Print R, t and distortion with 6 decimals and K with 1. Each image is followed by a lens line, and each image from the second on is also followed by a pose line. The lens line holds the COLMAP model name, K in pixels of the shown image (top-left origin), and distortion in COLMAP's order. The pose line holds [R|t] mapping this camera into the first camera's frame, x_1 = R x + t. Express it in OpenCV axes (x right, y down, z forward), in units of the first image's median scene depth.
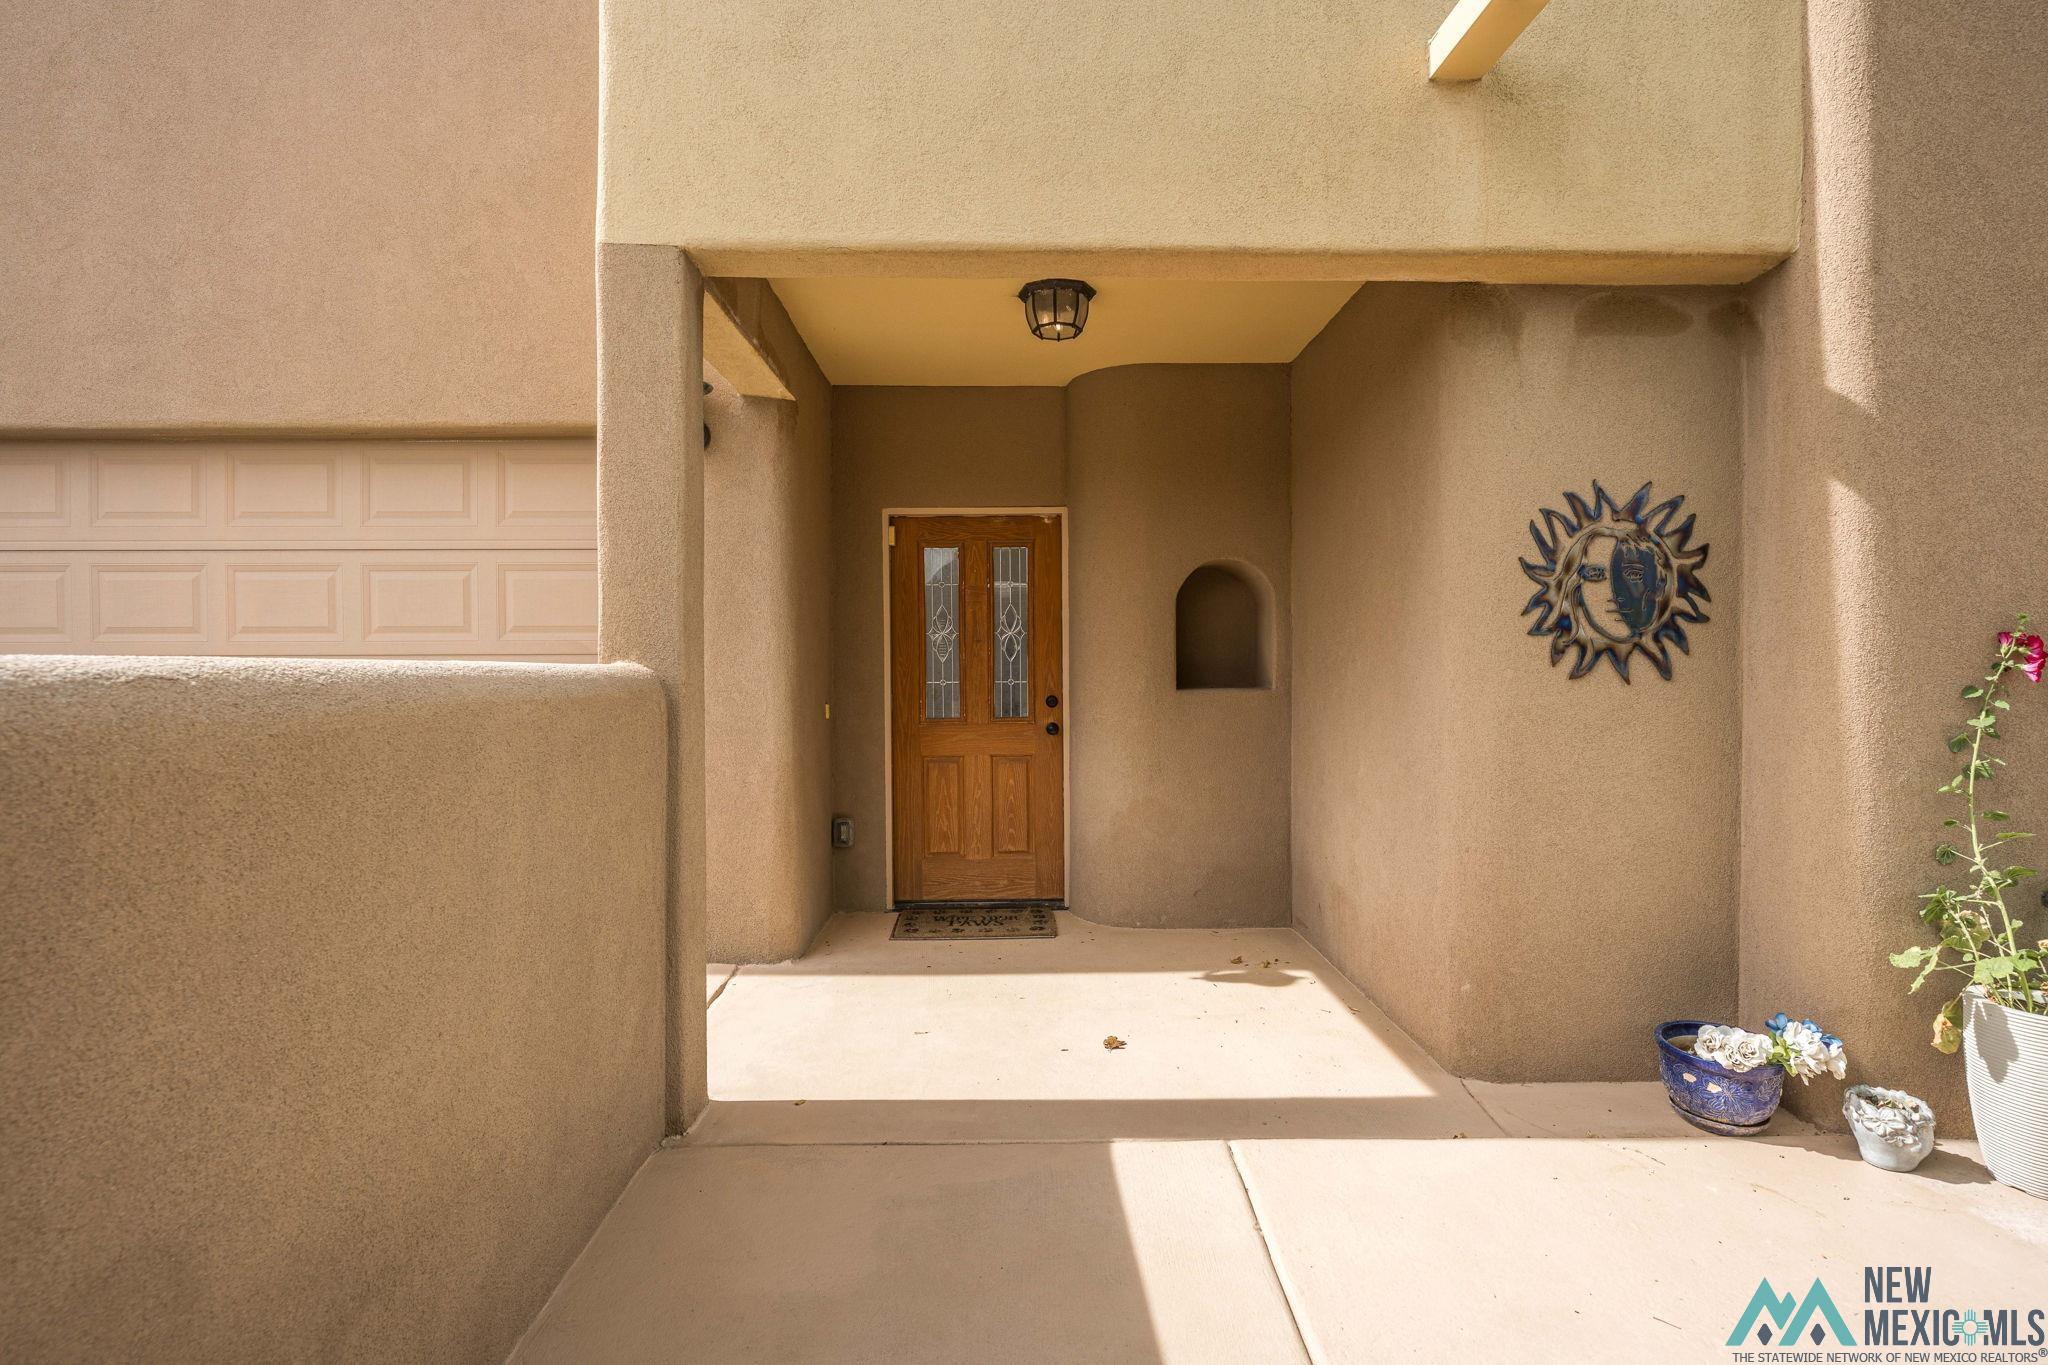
lens RADIAL K [[892.6, 0, 1012.2], [0, 892.6, 674.2], [0, 0, 1]] dist [-0.001359, -0.000286]
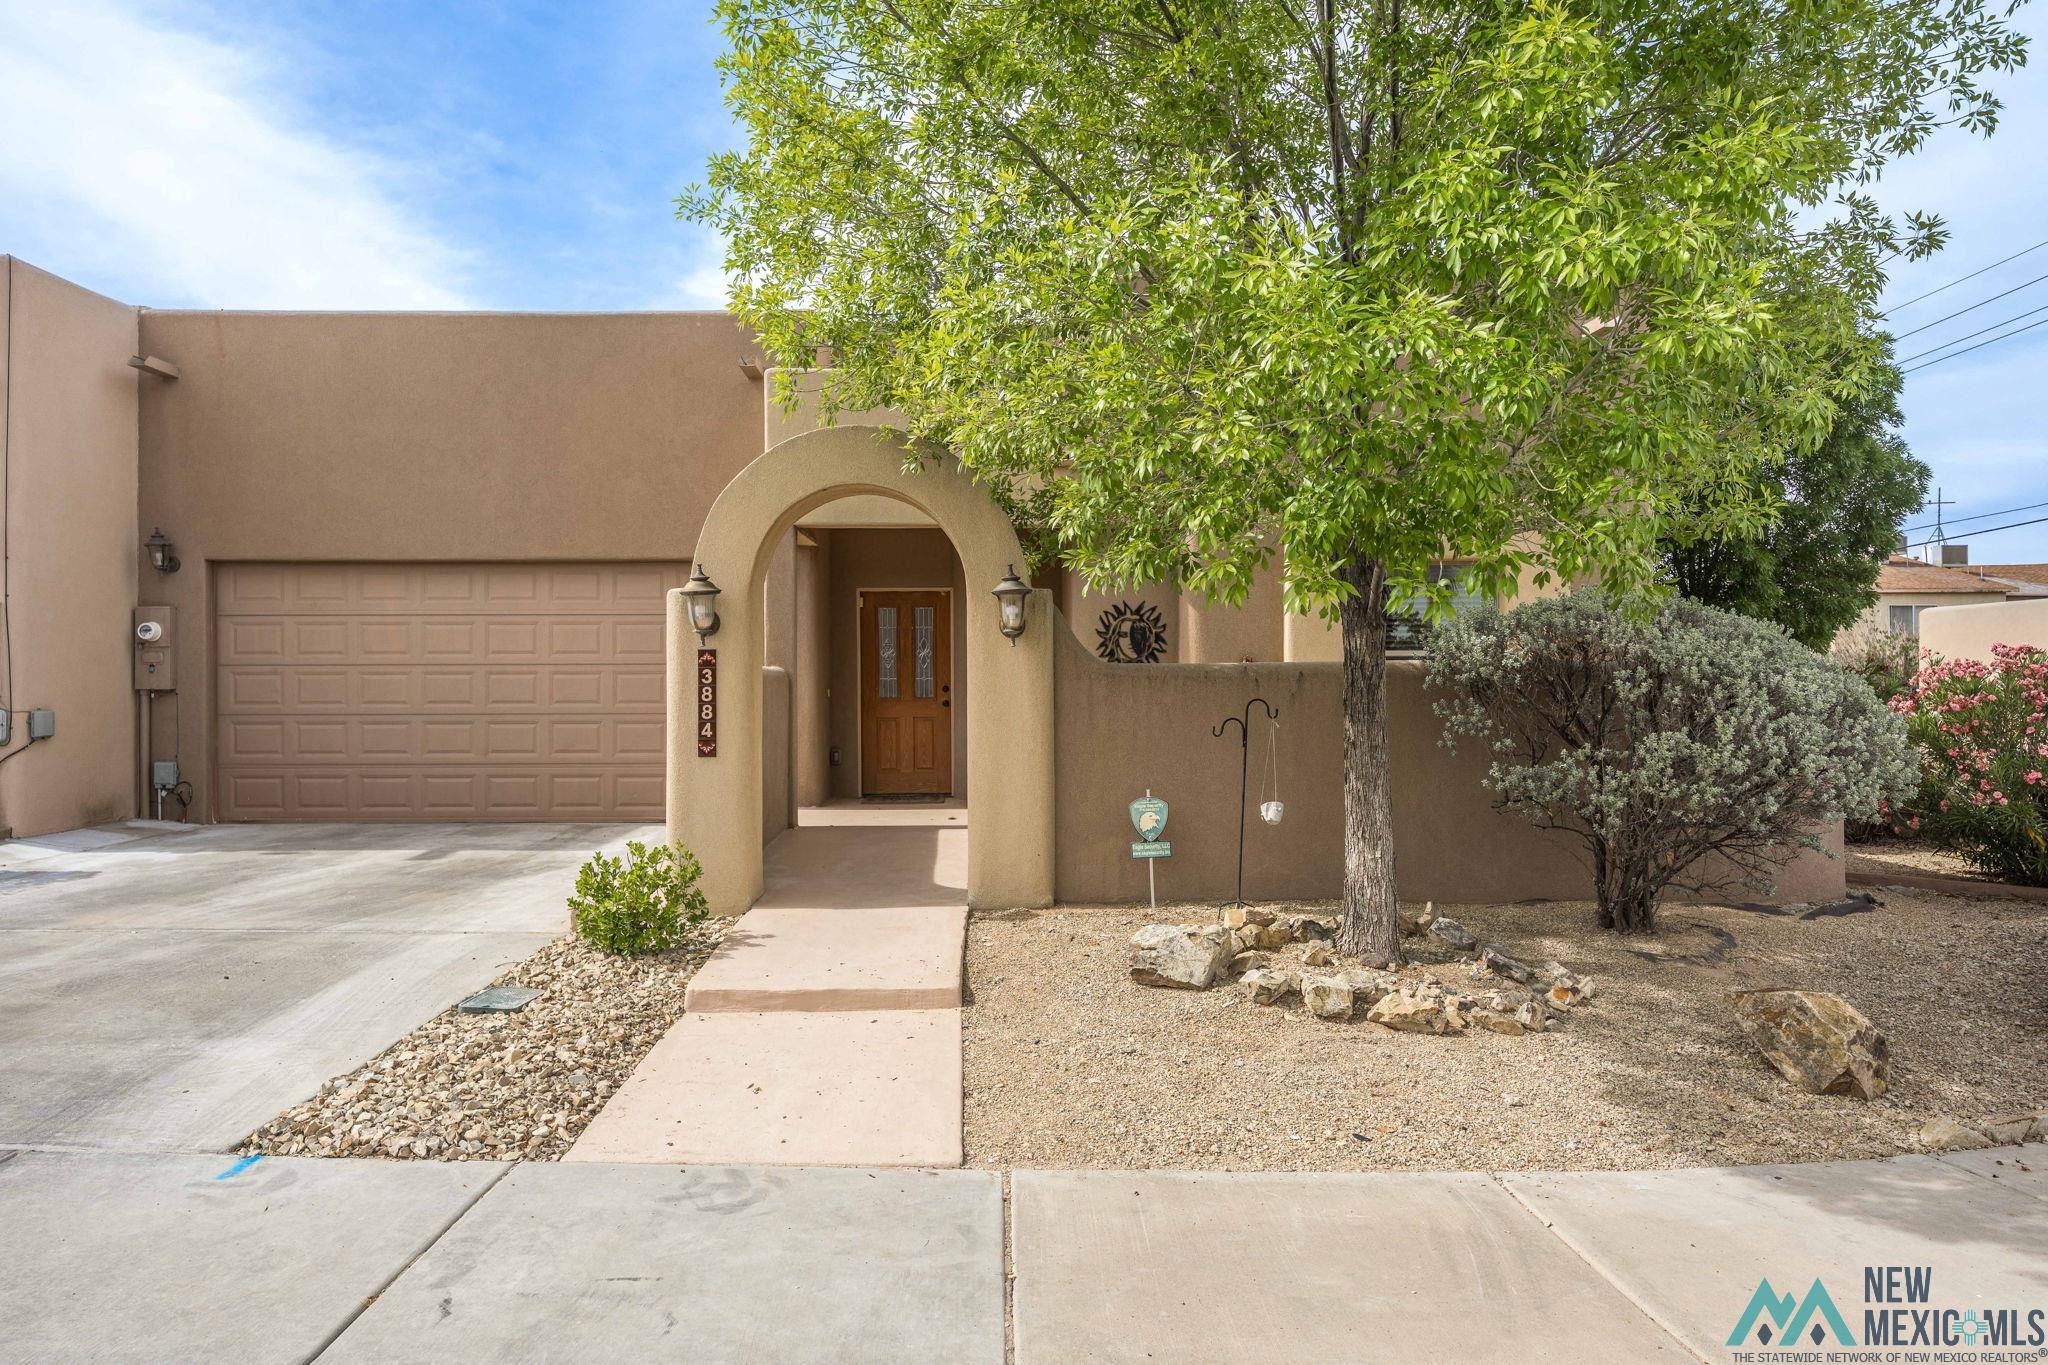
lens RADIAL K [[1282.9, 0, 1024.0], [0, 1282.9, 682.5], [0, 0, 1]] dist [0.000404, -0.001038]
pose [[0.999945, 0.000251, 0.010444, 0.187695], [-0.000168, 0.999969, -0.007929, 0.039533], [-0.010445, 0.007926, 0.999914, -1.777295]]
